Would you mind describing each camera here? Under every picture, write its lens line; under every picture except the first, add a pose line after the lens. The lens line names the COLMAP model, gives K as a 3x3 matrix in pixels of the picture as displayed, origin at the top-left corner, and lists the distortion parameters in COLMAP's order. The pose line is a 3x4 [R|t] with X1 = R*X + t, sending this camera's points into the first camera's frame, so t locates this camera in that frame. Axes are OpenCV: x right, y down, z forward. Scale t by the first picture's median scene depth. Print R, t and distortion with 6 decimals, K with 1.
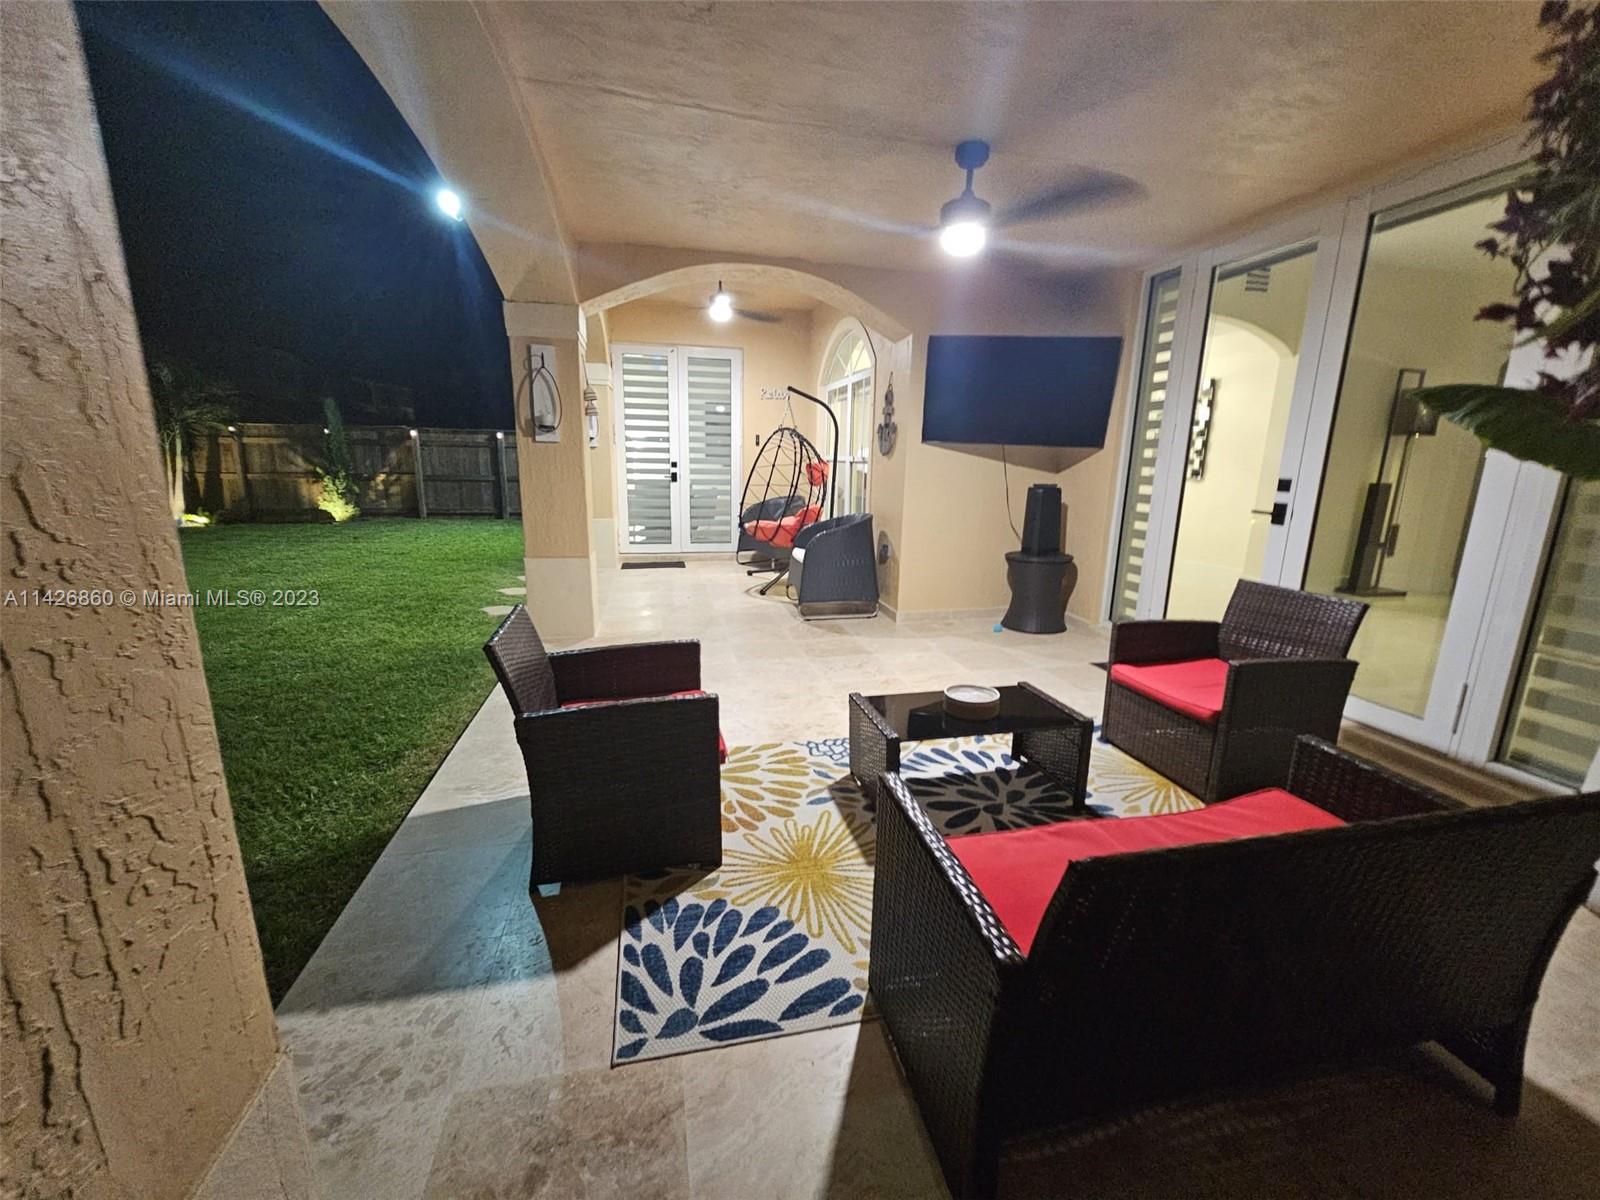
lens RADIAL K [[656.7, 0, 800.3], [0, 656.7, 604.3], [0, 0, 1]] dist [-0.001310, 0.000714]
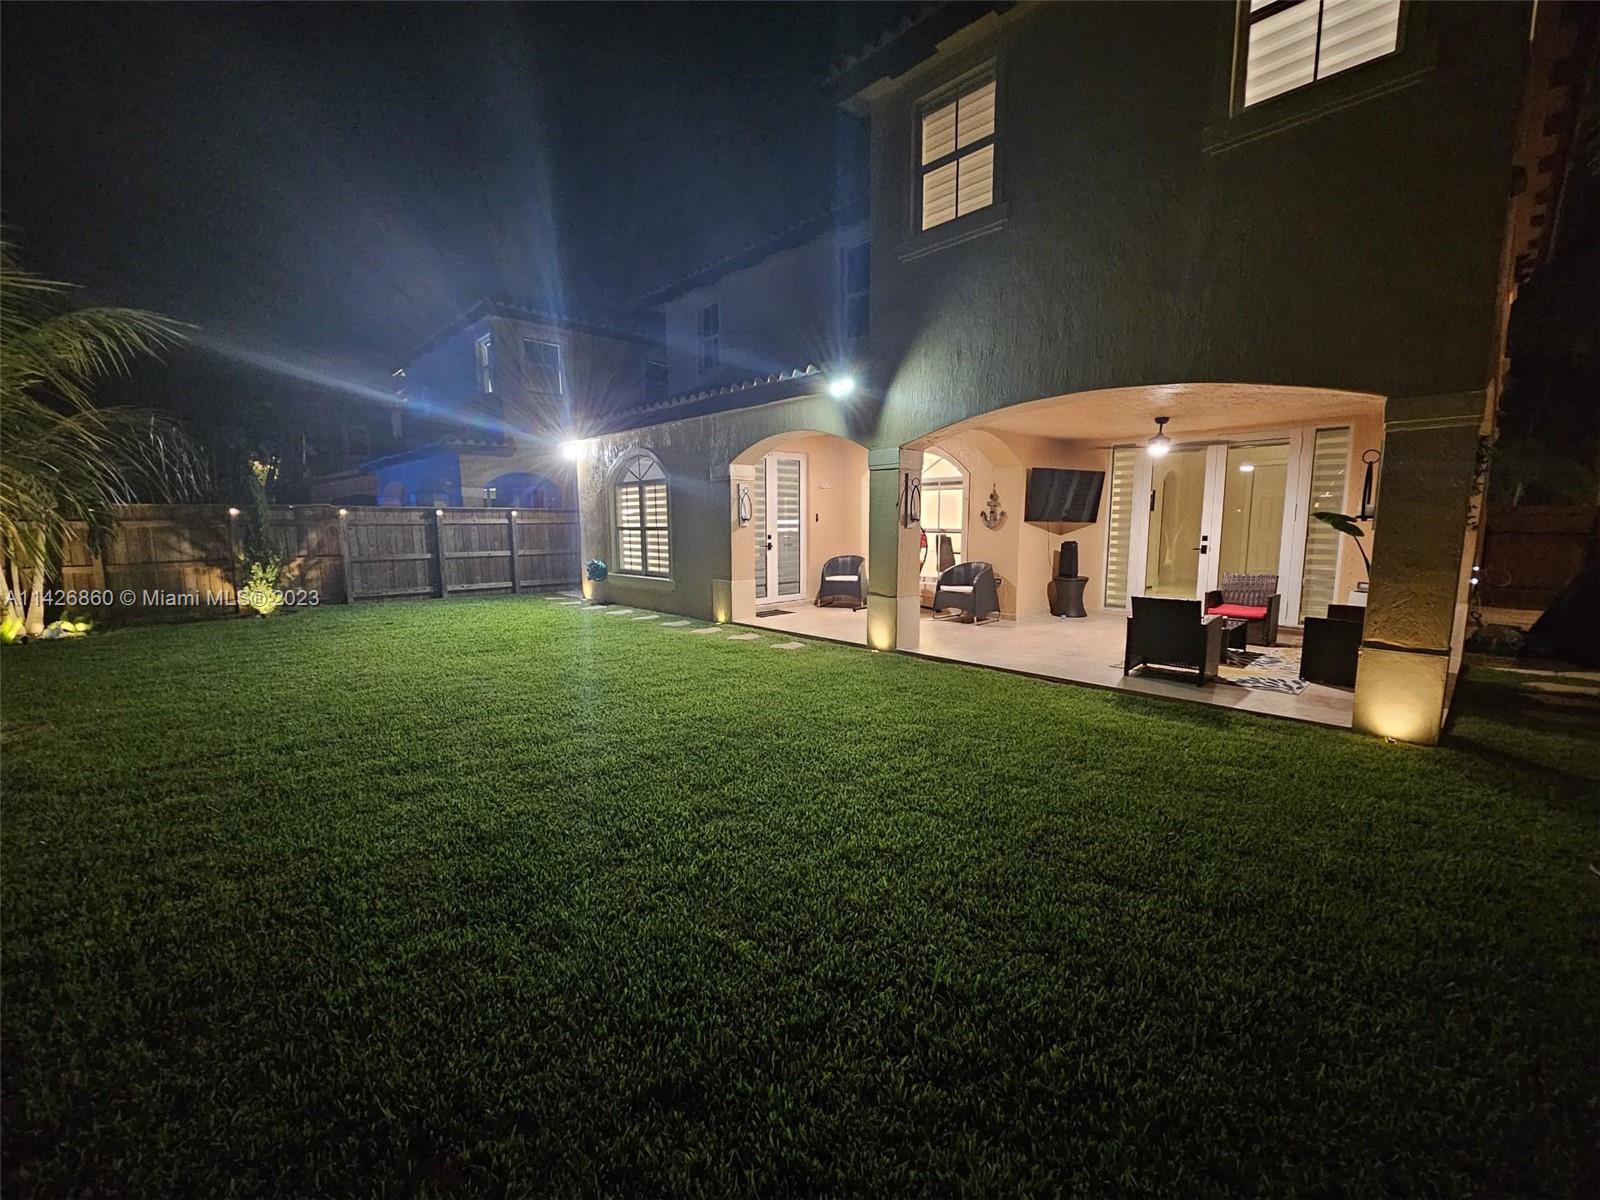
lens RADIAL K [[656.7, 0, 806.0], [0, 656.7, 602.1], [0, 0, 1]] dist [-0.001310, 0.000714]
pose [[0.849211, -0.085867, 0.521026, -1.469289], [0.132627, 0.989745, -0.053053, -0.005276], [-0.511127, 0.114156, 0.851891, -0.268933]]
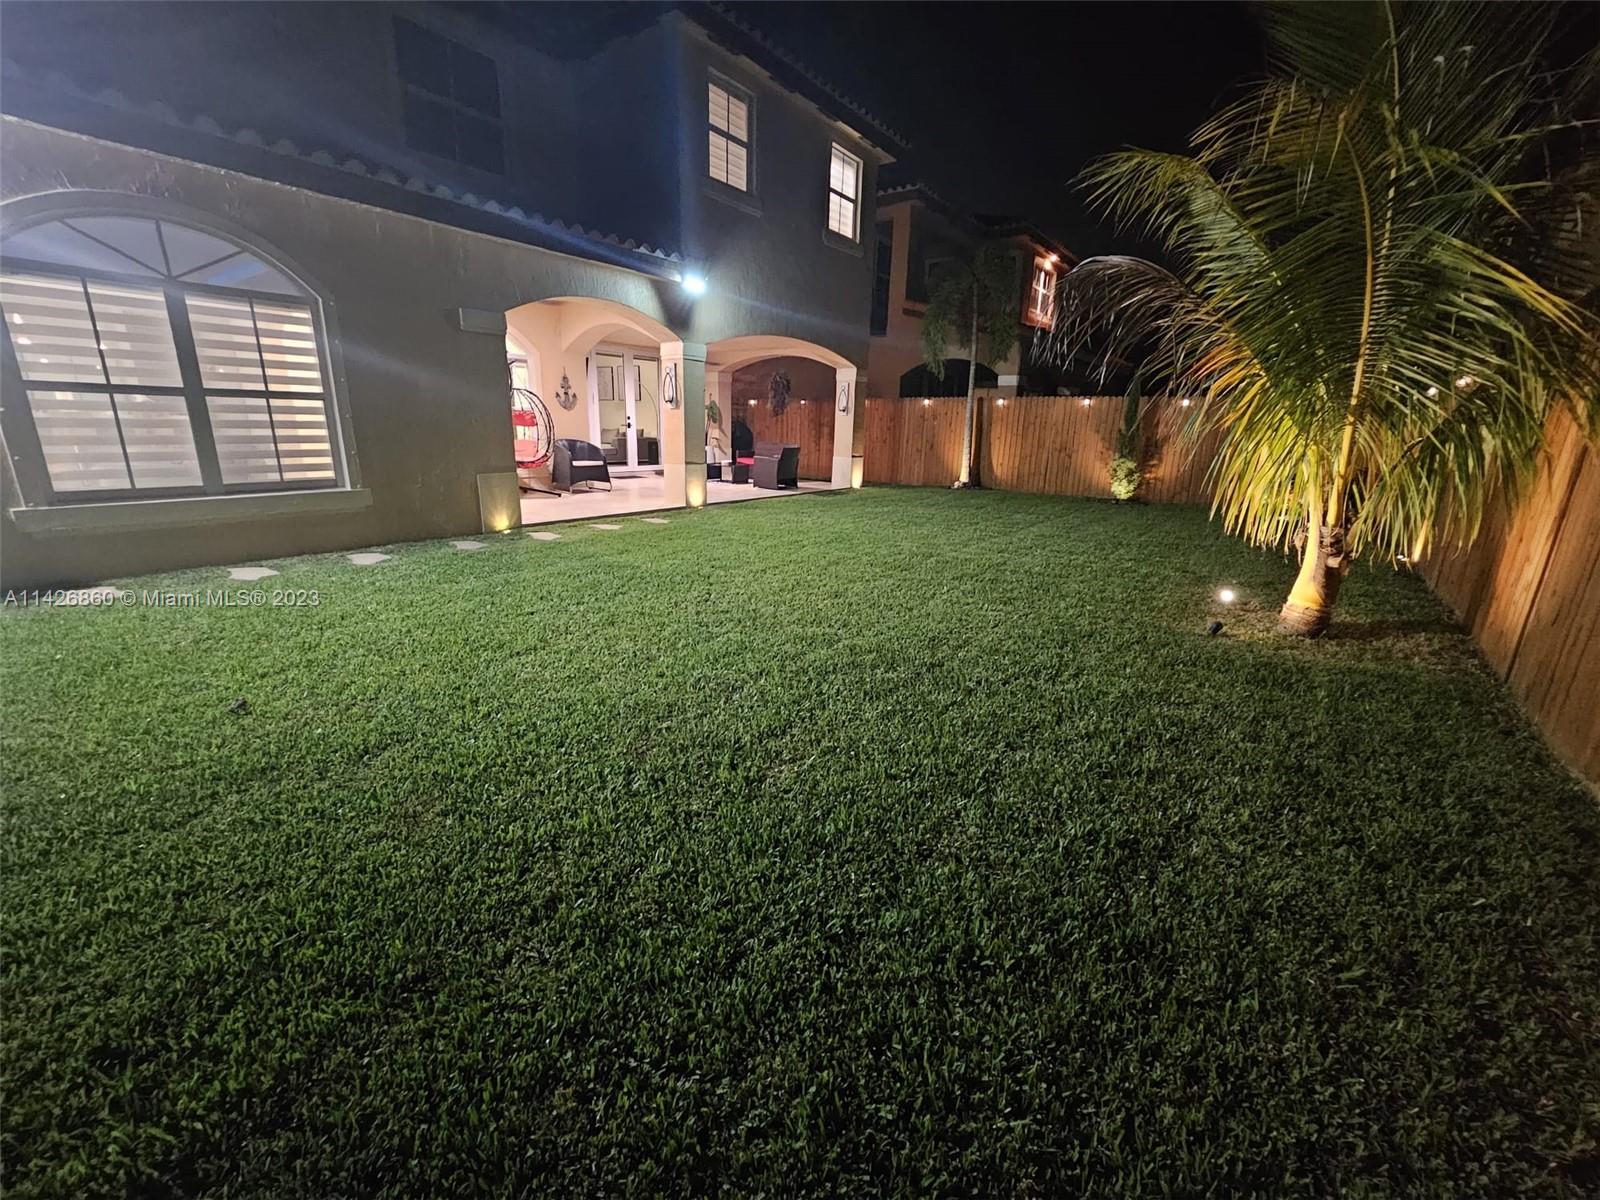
lens RADIAL K [[656.7, 0, 799.2], [0, 656.7, 600.7], [0, 0, 1]] dist [-0.001310, 0.000714]
pose [[-0.645790, -0.237872, 0.725515, -2.301330], [0.123650, 0.905104, 0.406815, -0.505981], [-0.753436, 0.352427, -0.555095, 2.129789]]
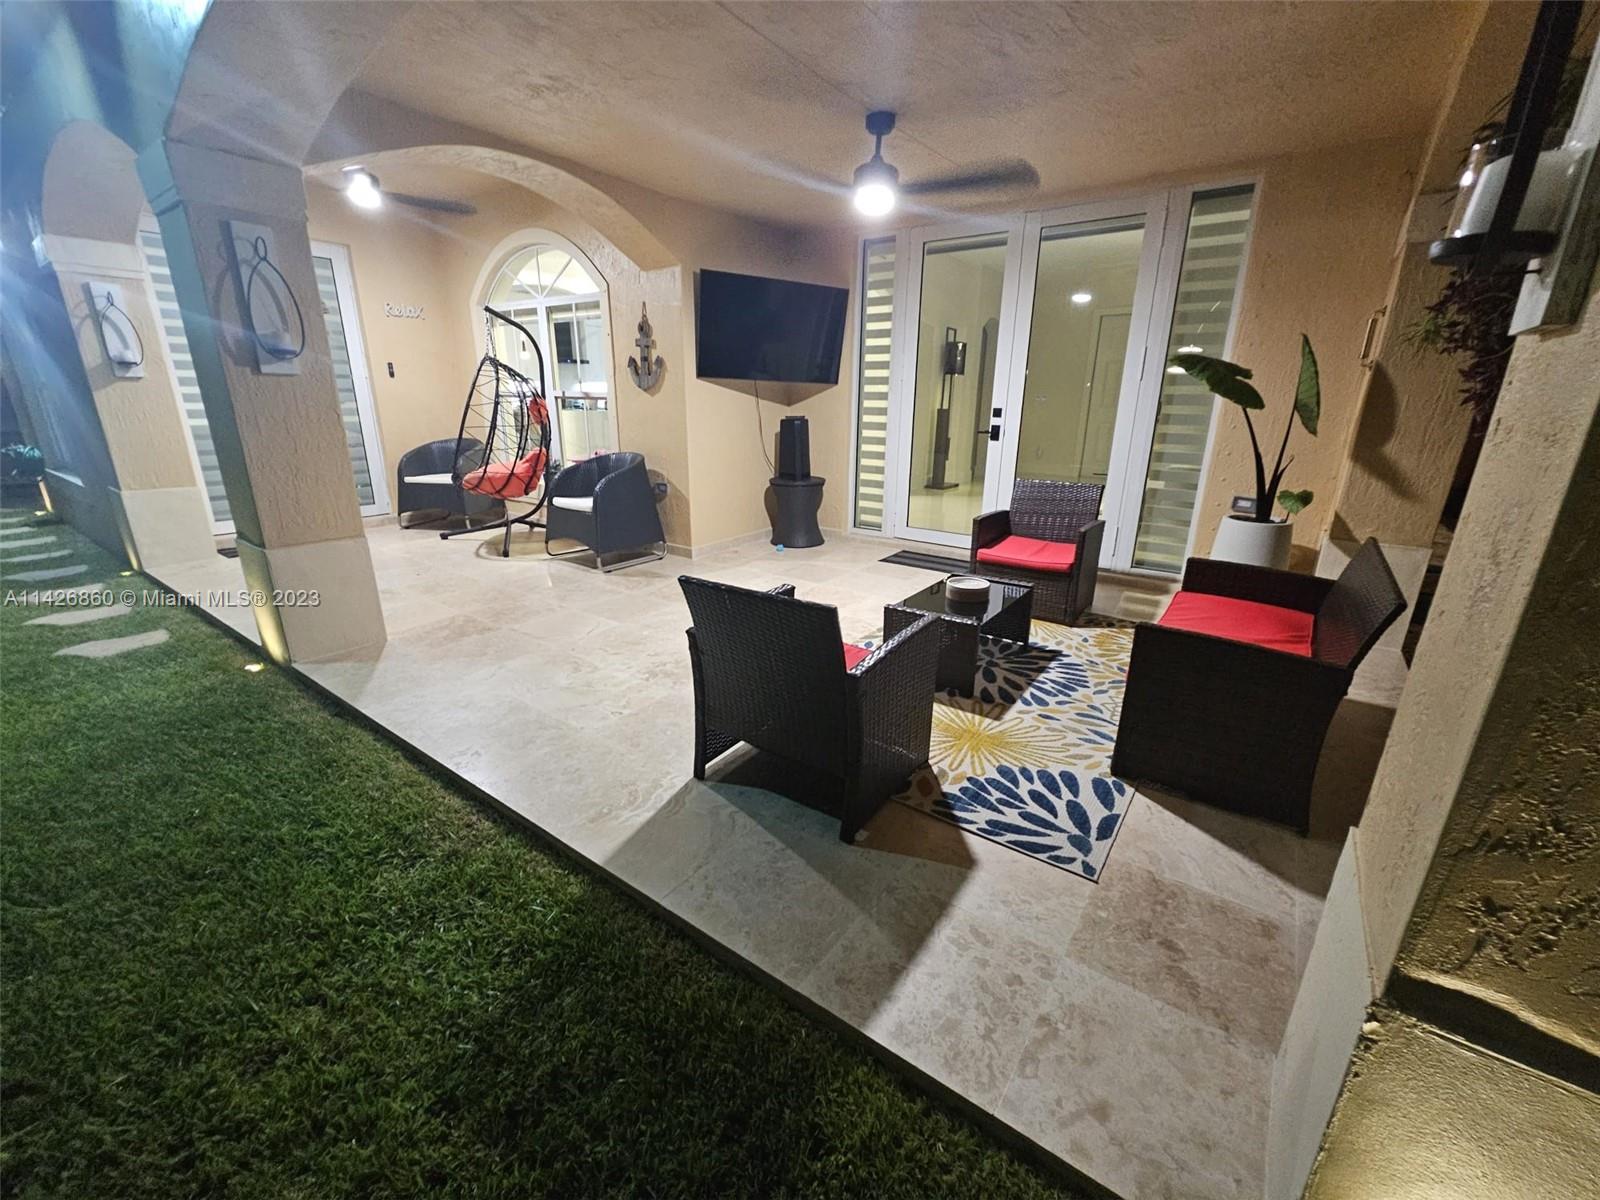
lens RADIAL K [[656.7, 0, 801.0], [0, 656.7, 605.3], [0, 0, 1]] dist [-0.001310, 0.000714]
pose [[0.748284, -0.210150, 0.629212, -0.451353], [0.145356, 0.977388, 0.153573, -0.038853], [-0.647258, -0.023456, 0.761910, 0.124358]]
